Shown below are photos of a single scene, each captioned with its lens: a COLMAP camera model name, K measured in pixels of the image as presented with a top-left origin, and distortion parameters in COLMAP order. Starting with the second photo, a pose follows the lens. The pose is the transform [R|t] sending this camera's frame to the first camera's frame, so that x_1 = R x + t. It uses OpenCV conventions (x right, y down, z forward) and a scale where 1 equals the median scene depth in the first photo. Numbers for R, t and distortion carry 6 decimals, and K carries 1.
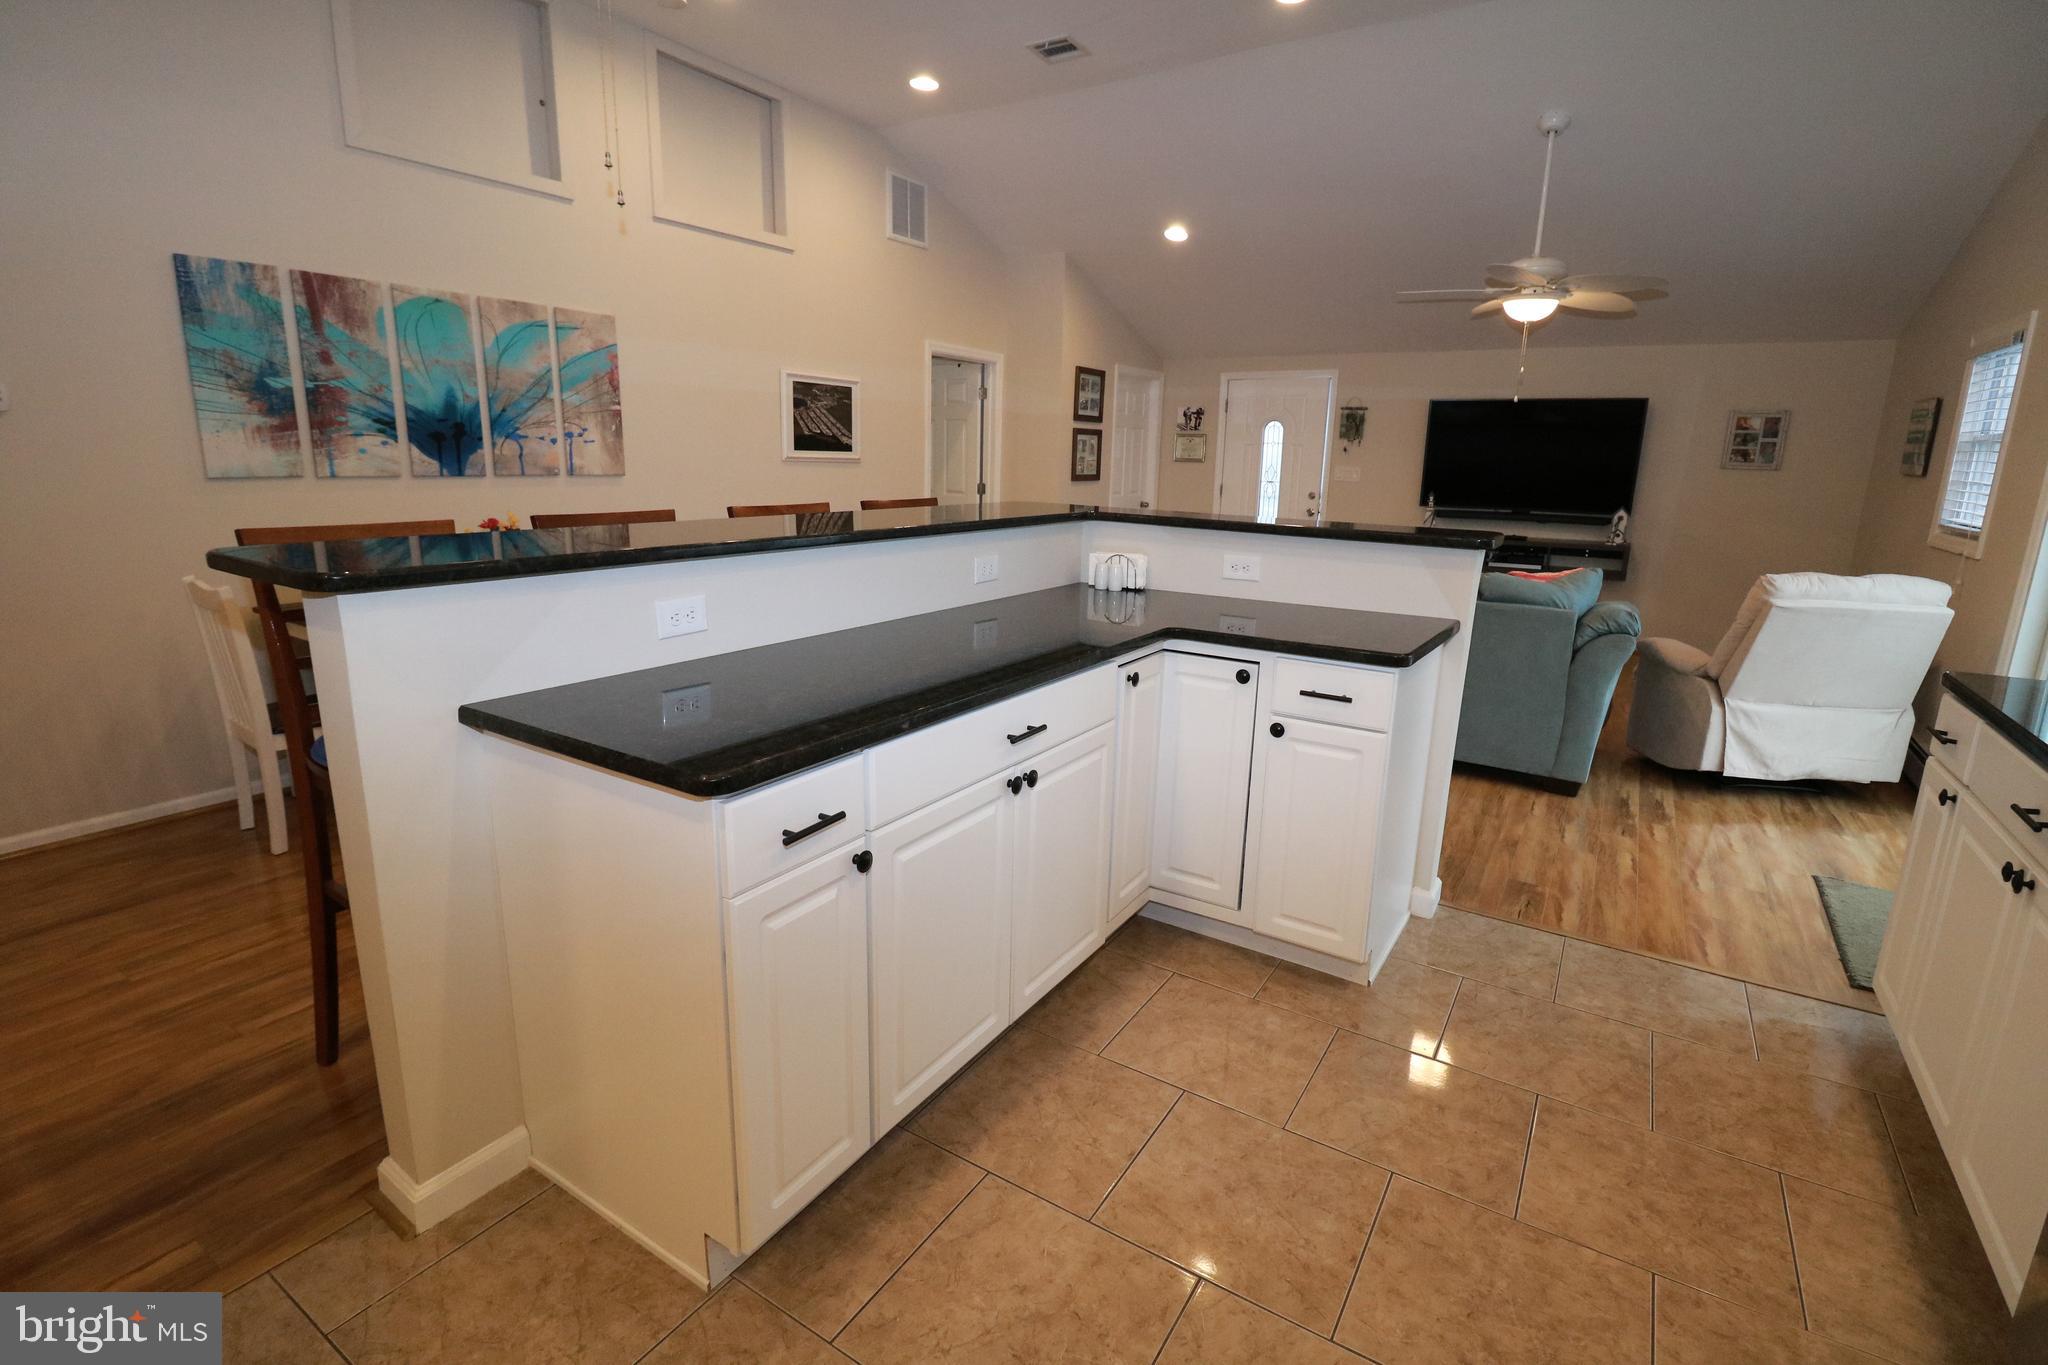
lens RADIAL K [[949.4, 0, 1027.2], [0, 949.4, 671.2], [0, 0, 1]] dist [-0.000983, -0.012427]
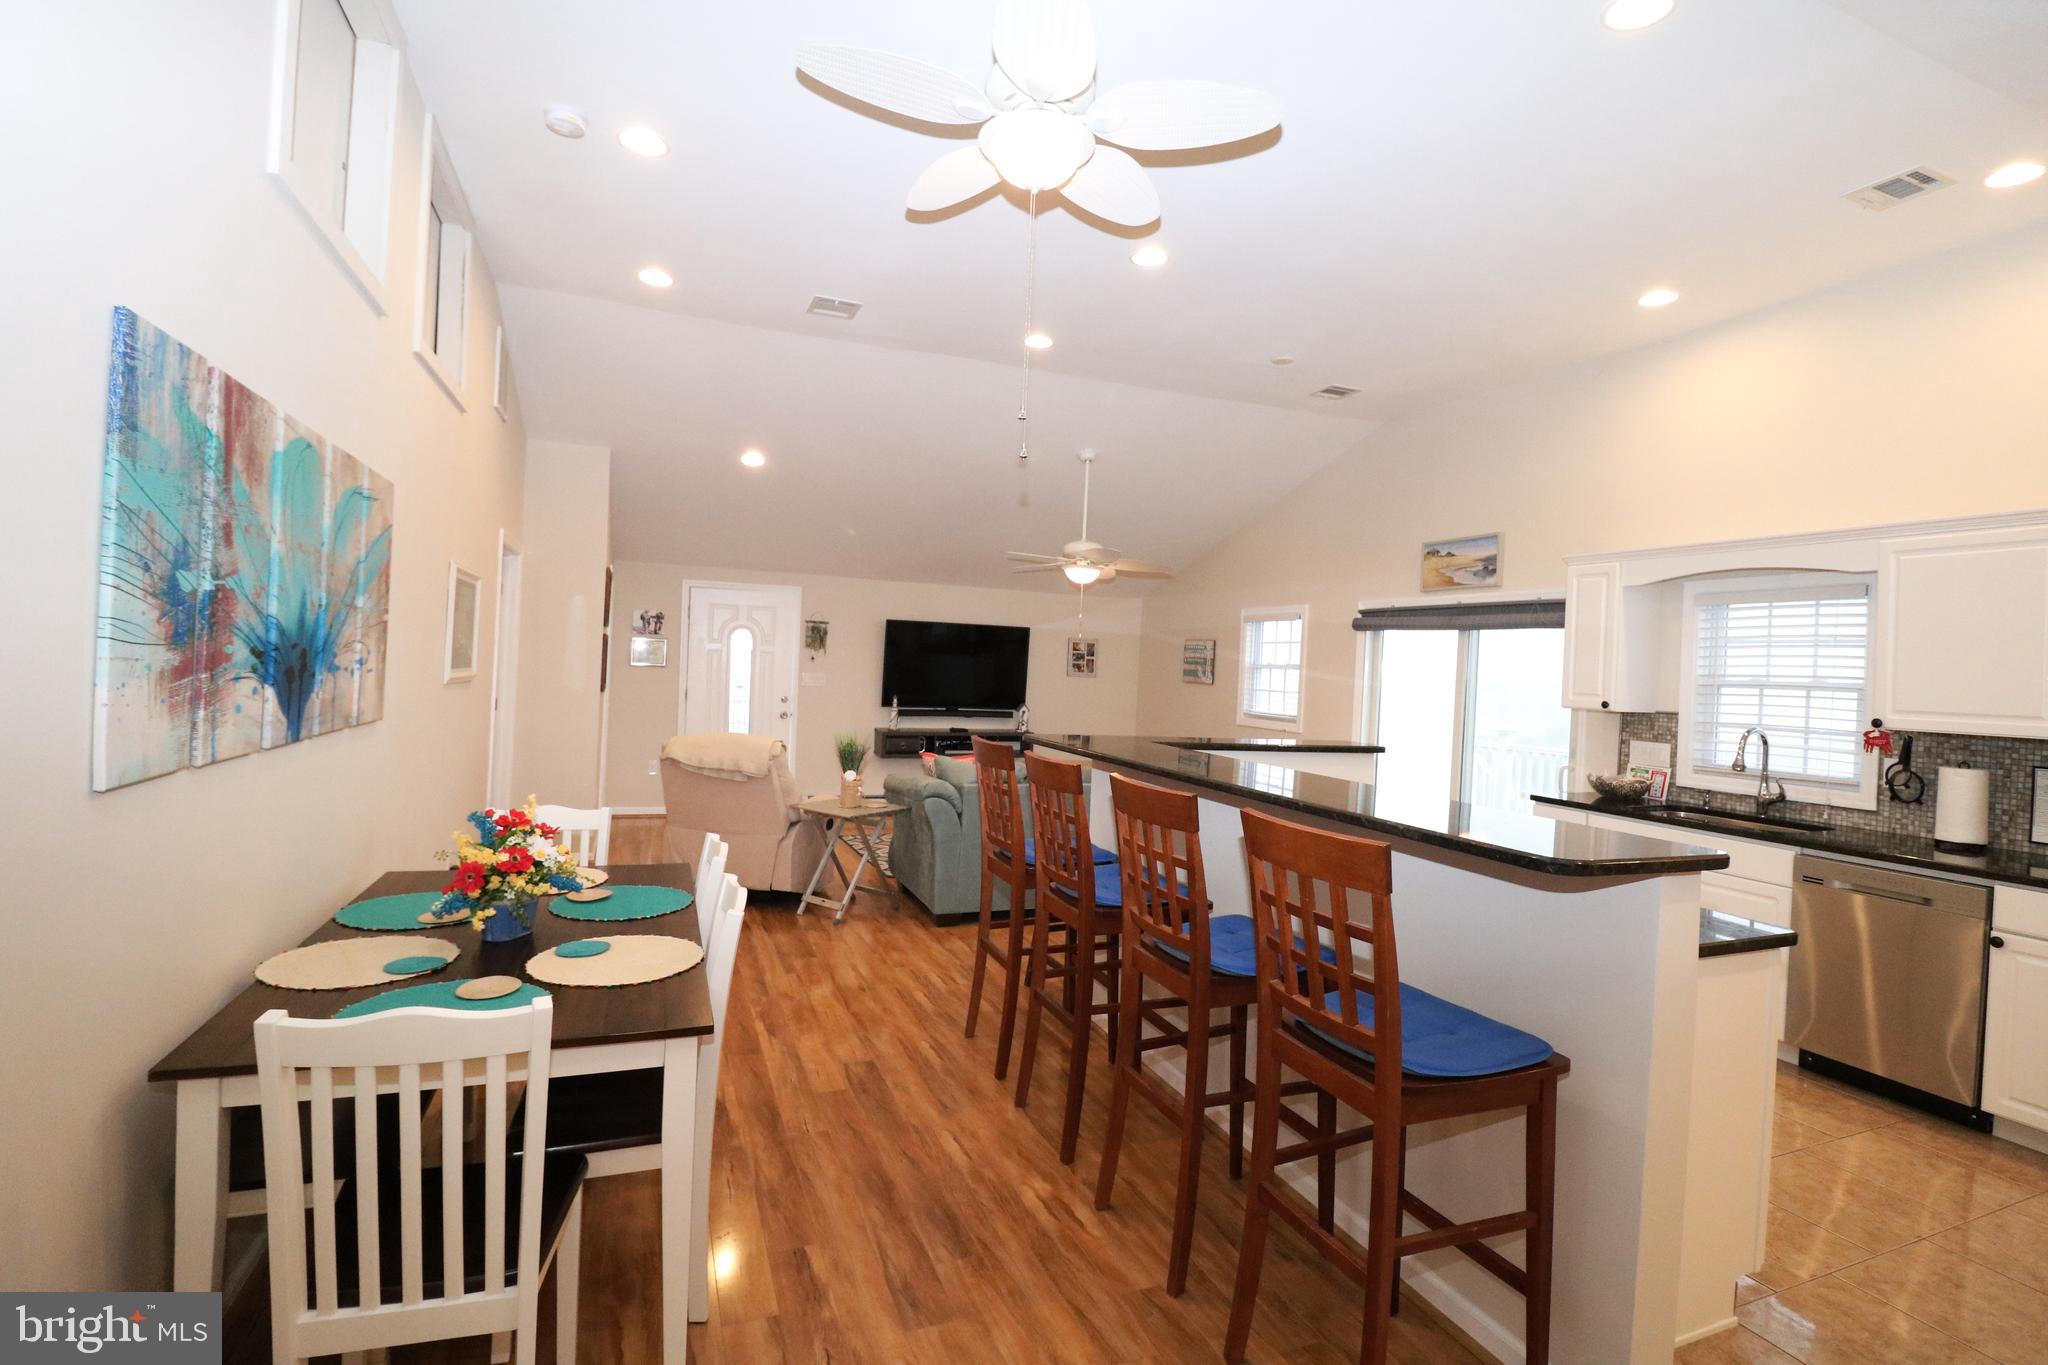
lens RADIAL K [[948.9, 0, 1022.8], [0, 948.9, 667.6], [0, 0, 1]] dist [-0.000502, -0.012942]
pose [[0.587052, -0.000287, 0.809549, -0.708110], [0.153106, 0.981992, -0.110677, -0.106938], [-0.794940, 0.188920, 0.576524, 0.290540]]
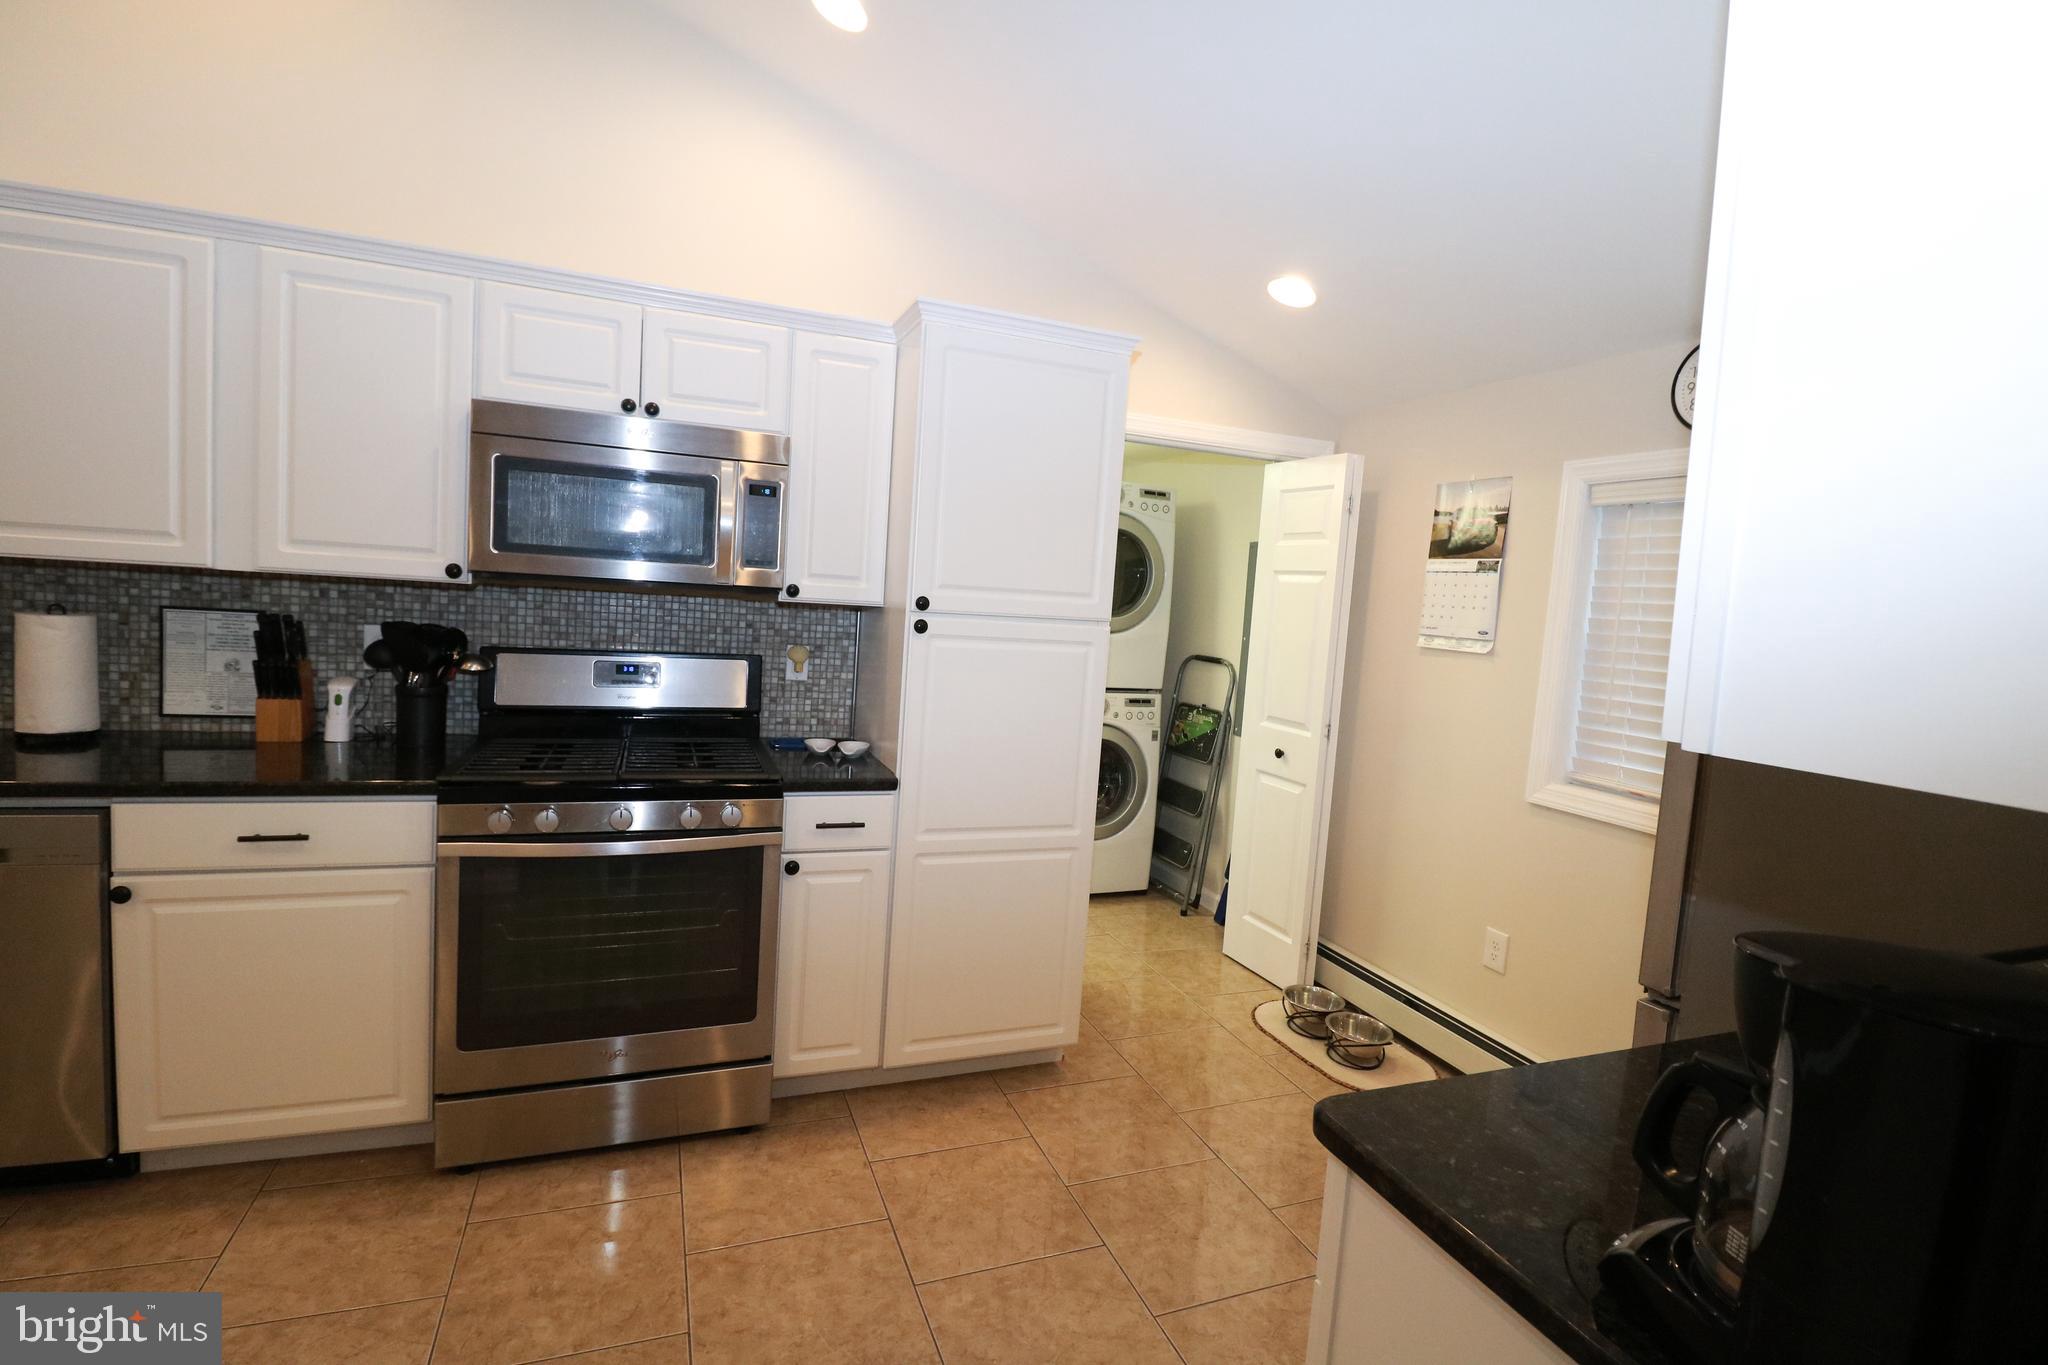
lens RADIAL K [[949.4, 0, 1027.2], [0, 949.4, 671.2], [0, 0, 1]] dist [-0.000983, -0.012427]
pose [[-0.805729, -0.124187, 0.579119, -0.311856], [0.045411, 0.961940, 0.269460, -0.070560], [-0.590541, 0.243409, -0.769424, 0.215899]]
